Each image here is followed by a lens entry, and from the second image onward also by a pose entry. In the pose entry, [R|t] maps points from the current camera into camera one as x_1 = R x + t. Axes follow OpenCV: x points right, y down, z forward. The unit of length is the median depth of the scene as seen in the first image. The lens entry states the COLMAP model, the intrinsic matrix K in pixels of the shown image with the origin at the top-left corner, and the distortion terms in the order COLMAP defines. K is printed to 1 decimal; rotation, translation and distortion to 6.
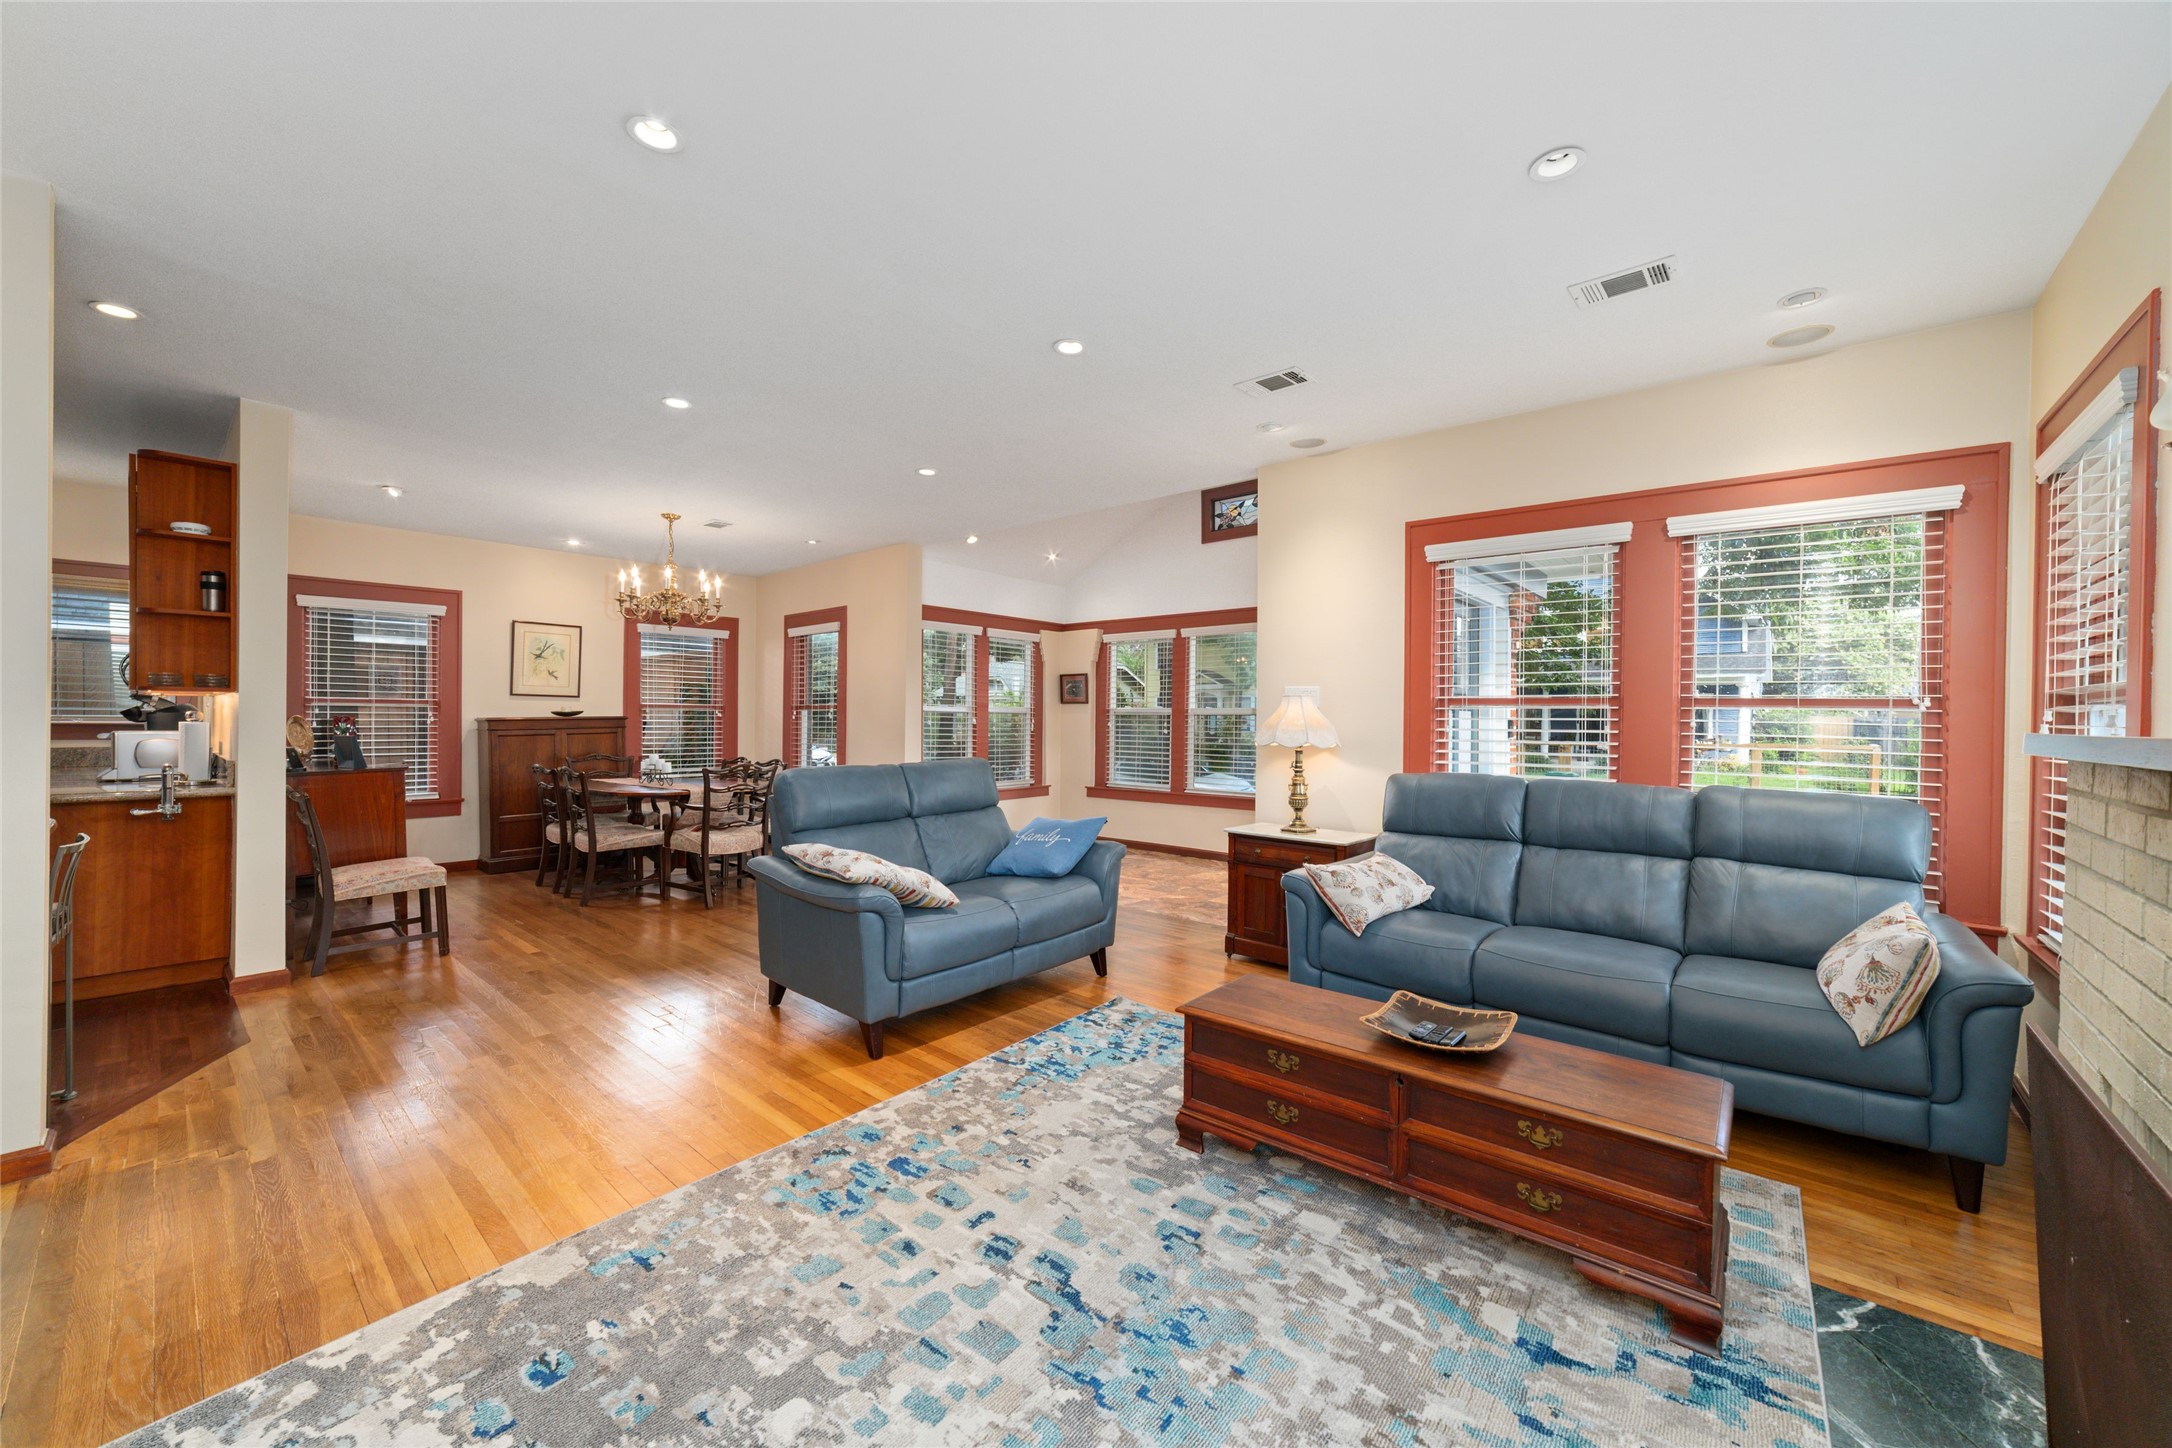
lens RADIAL K [[831.3, 0, 1075.3], [0, 831.3, 719.3], [0, 0, 1]] dist [-0.017144, 0.002632]
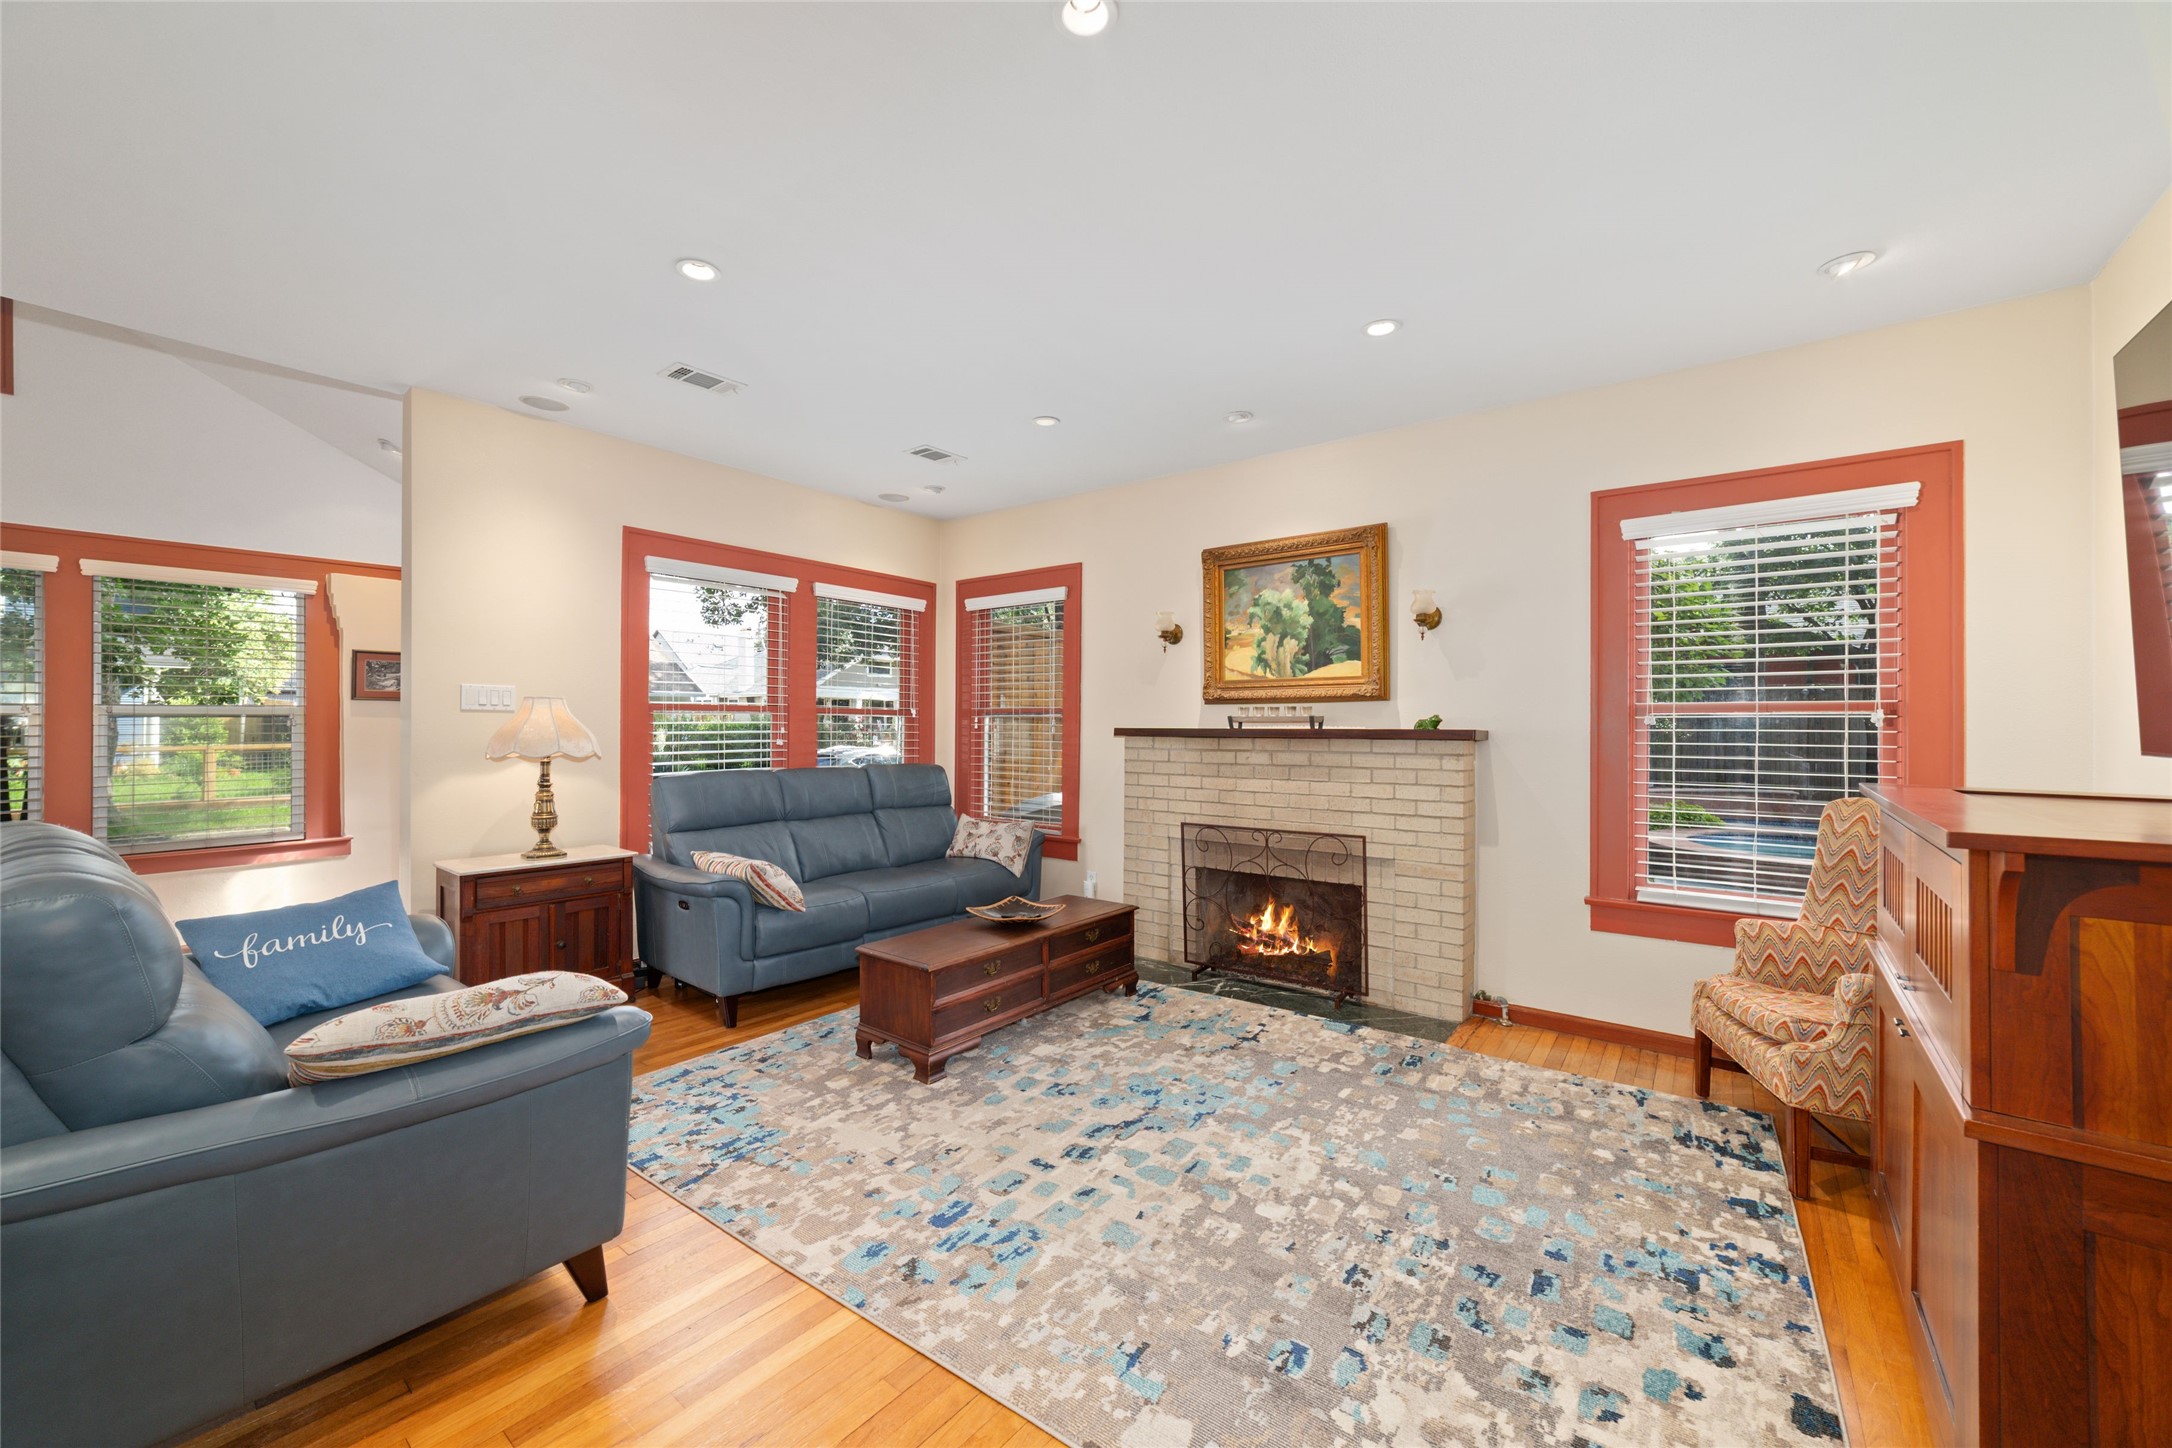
lens RADIAL K [[831.3, 0, 1101.1], [0, 831.3, 719.0], [0, 0, 1]] dist [-0.017144, 0.002632]
pose [[-0.068351, -0.006992, 0.997637, -1.147093], [-0.003085, 0.999972, 0.006797, -0.024820], [-0.997657, -0.002613, -0.068370, 0.899304]]
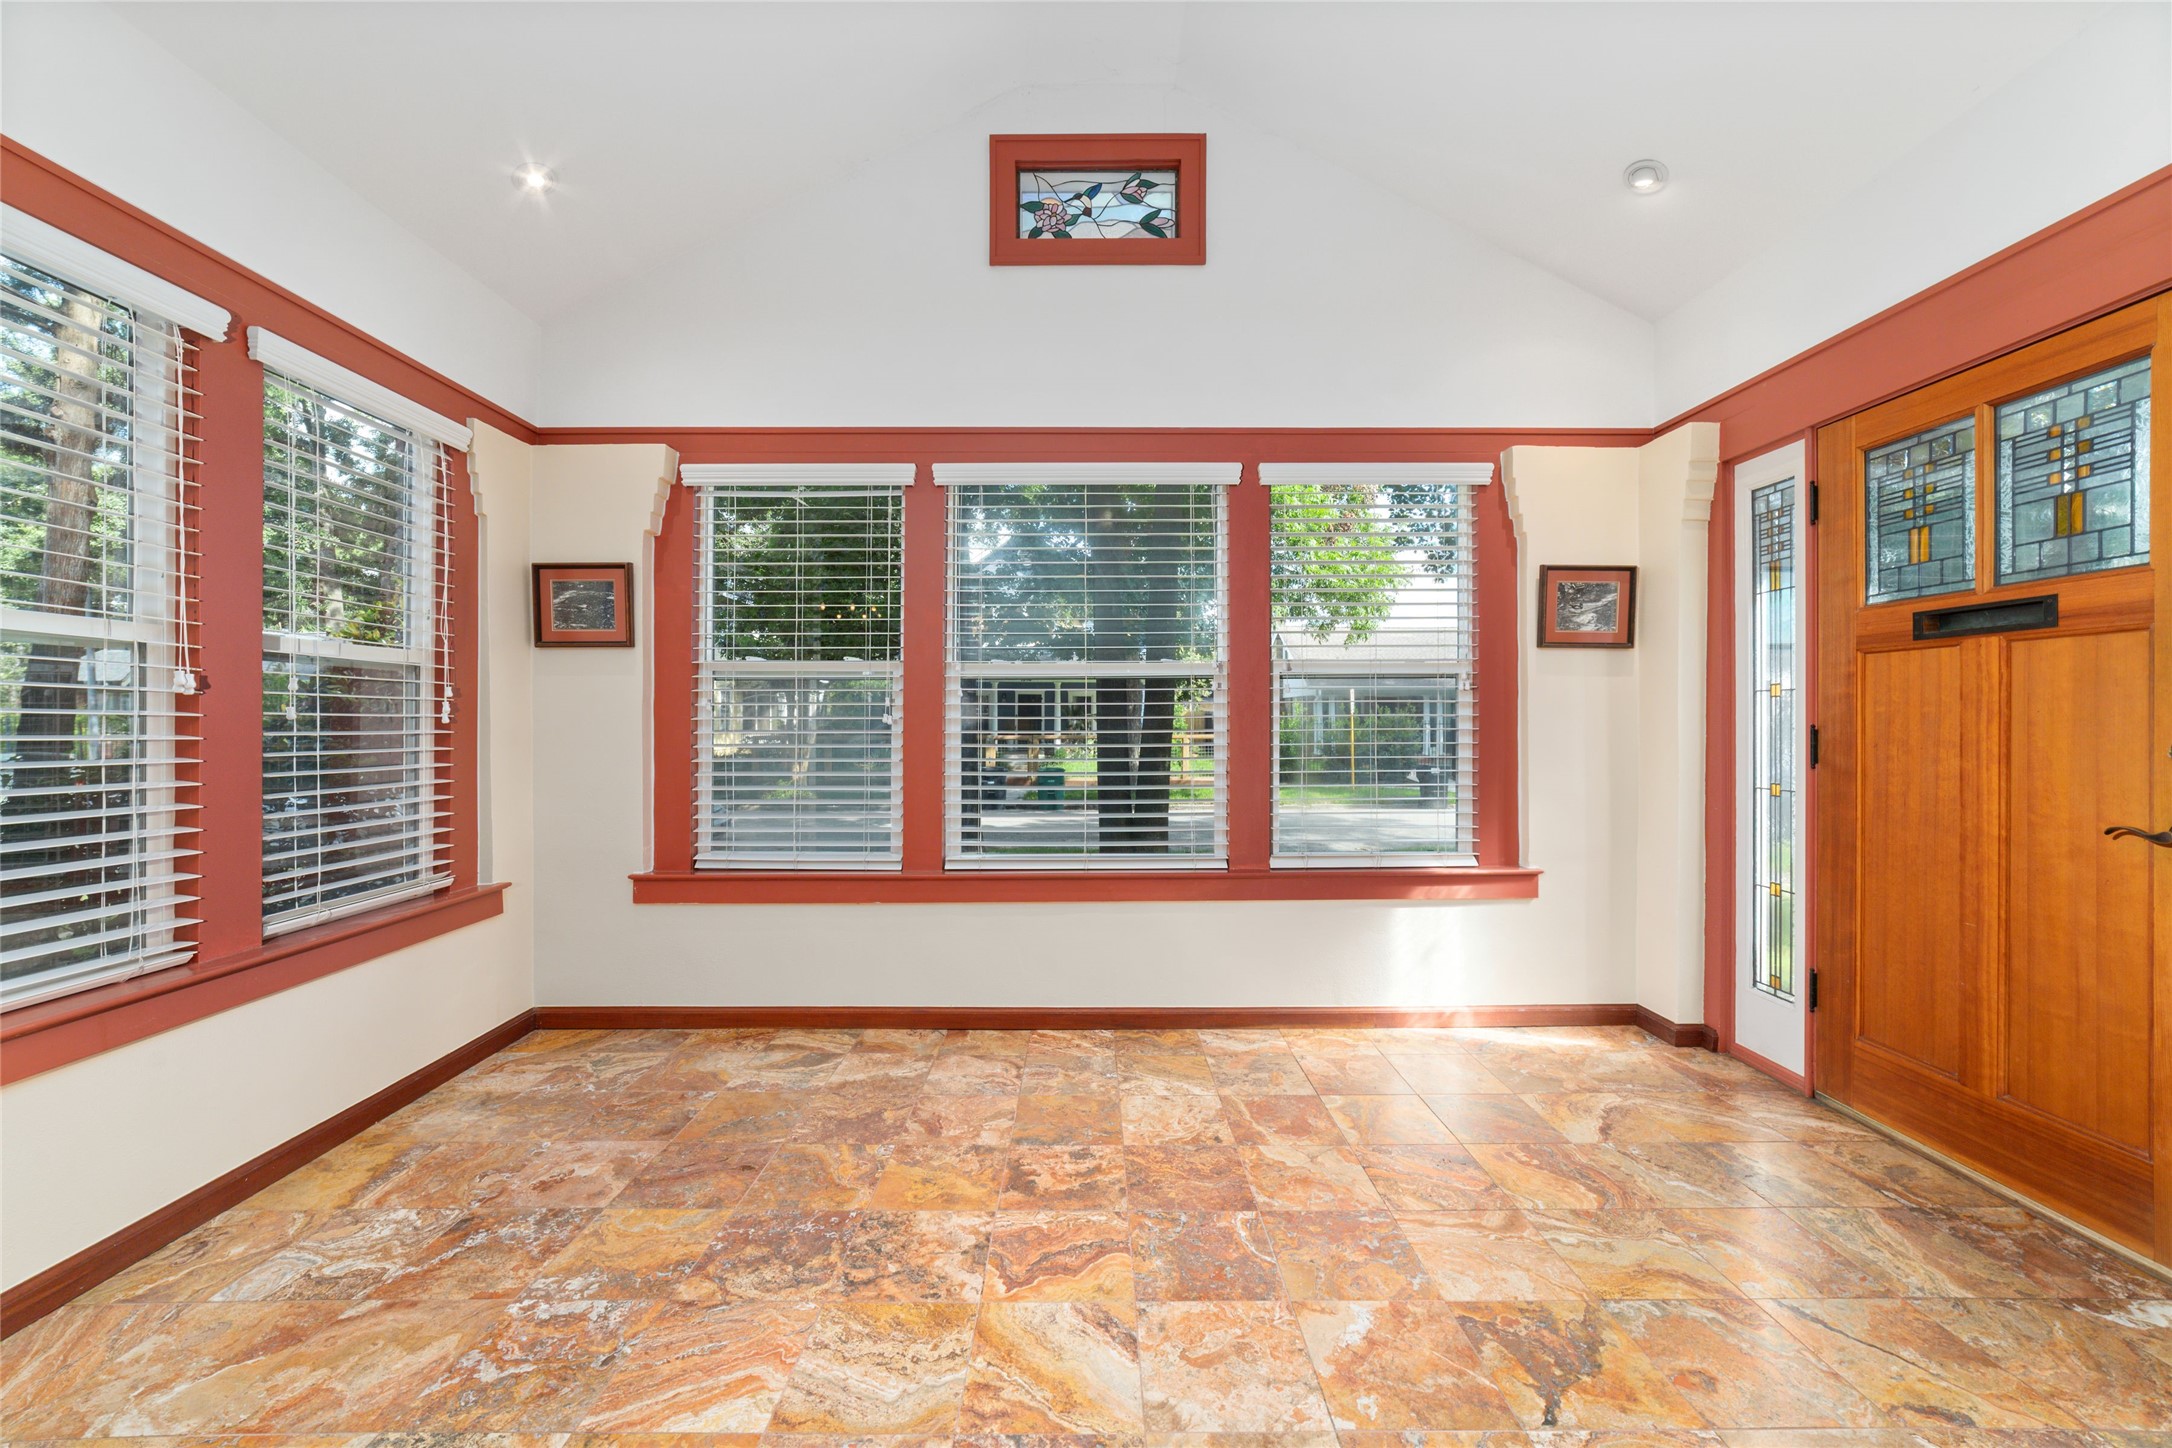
lens RADIAL K [[831.3, 0, 1097.1], [0, 831.3, 727.1], [0, 0, 1]] dist [-0.017144, 0.002632]
pose [[0.736930, -0.010376, 0.675890, -0.296419], [0.009459, 0.999943, 0.005037, 0.060101], [-0.675903, 0.002681, 0.736985, 2.206882]]
